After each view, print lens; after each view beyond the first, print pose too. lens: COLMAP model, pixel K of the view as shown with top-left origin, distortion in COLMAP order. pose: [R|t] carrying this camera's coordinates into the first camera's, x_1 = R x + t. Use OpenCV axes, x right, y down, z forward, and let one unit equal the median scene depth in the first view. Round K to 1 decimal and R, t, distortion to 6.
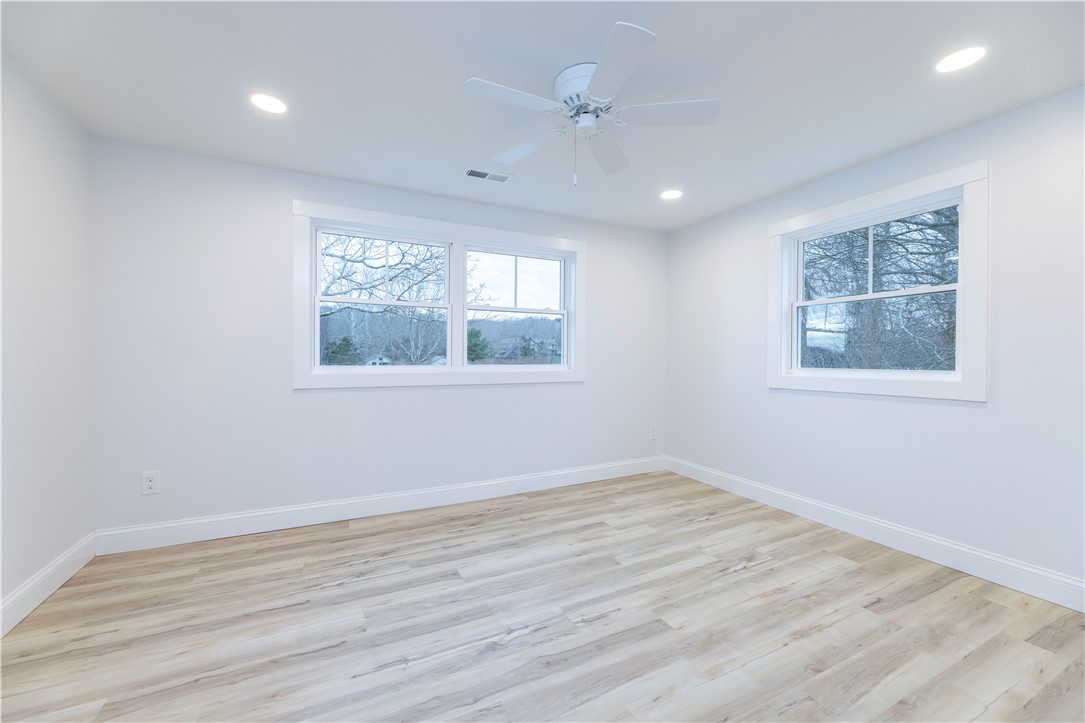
lens RADIAL K [[437.0, 0, 539.6], [0, 437.0, 364.1], [0, 0, 1]] dist [-0.000422, -0.000409]
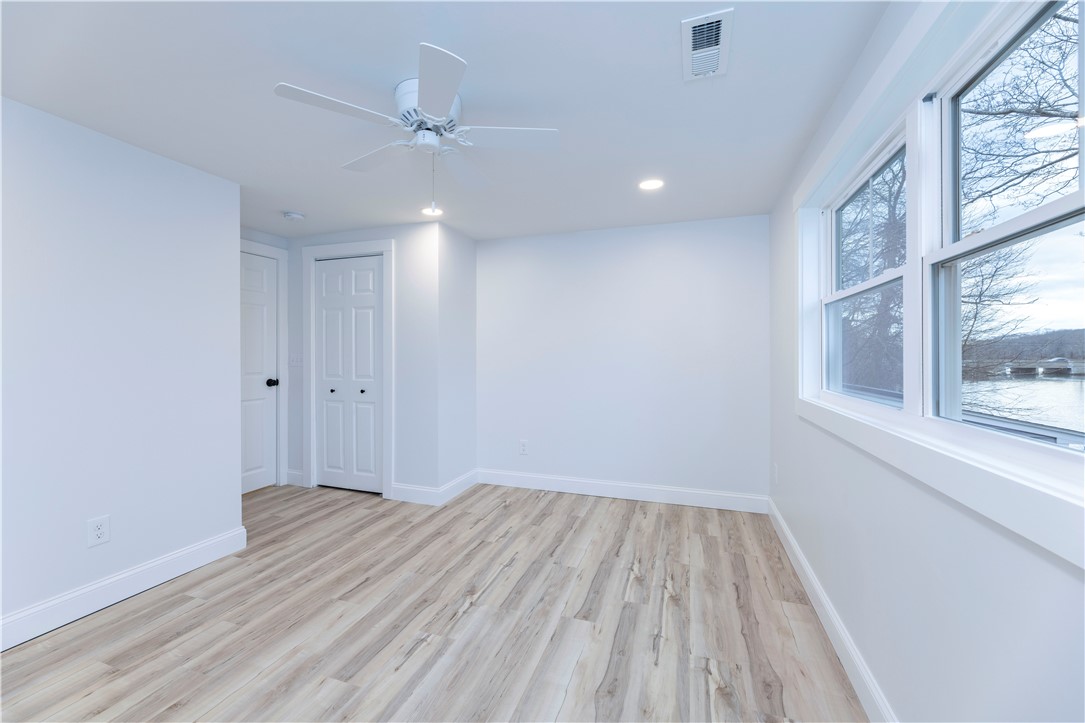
lens RADIAL K [[437.0, 0, 534.5], [0, 437.0, 360.1], [0, 0, 1]] dist [-0.000422, -0.000409]
pose [[-0.725374, 0.002549, -0.688350, 0.573279], [-0.014282, 0.999722, 0.018751, -0.078654], [0.688207, 0.023433, -0.725136, 1.780713]]
